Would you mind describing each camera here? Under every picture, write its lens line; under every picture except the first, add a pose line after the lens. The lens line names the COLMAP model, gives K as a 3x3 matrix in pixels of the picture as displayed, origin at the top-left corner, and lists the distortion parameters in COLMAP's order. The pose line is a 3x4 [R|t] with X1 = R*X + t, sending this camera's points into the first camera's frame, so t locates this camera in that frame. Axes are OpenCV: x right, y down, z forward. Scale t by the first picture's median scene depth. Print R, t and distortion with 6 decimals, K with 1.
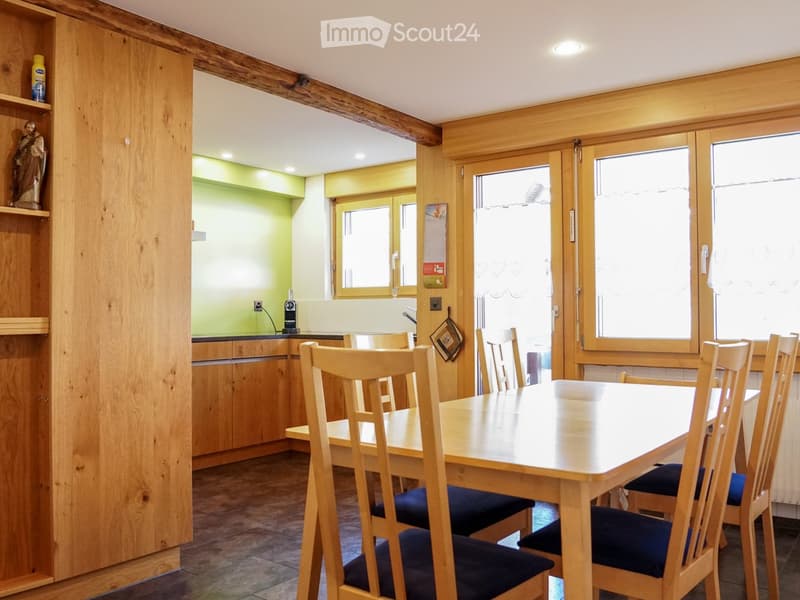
lens RADIAL K [[699.7, 0, 399.3], [0, 699.7, 296.6], [0, 0, 1]] dist [0.002008, 0.001039]
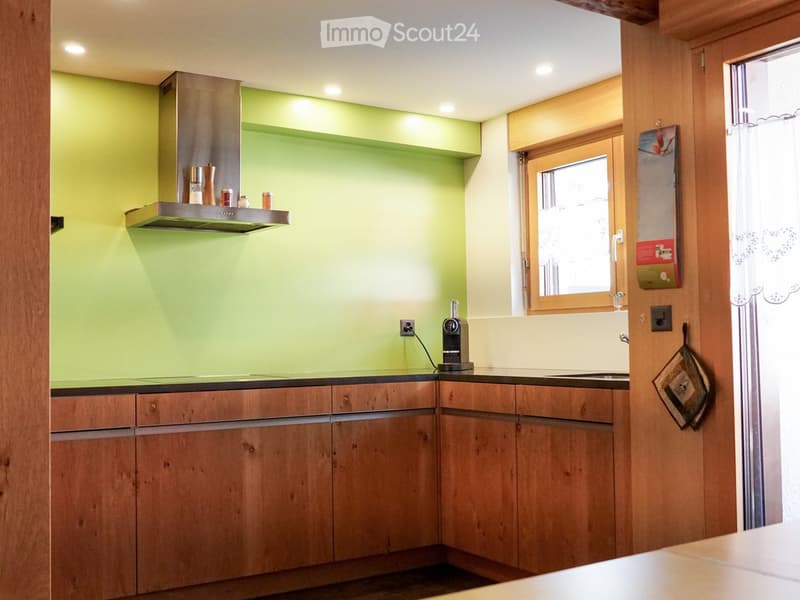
lens RADIAL K [[911.2, 0, 401.0], [0, 911.2, 304.9], [0, 0, 1]] dist [-0.019550, 0.000000]
pose [[0.939916, -0.023880, -0.340569, 0.093493], [0.019627, 0.999680, -0.015928, 0.006616], [0.340841, 0.008287, 0.940085, 0.268806]]
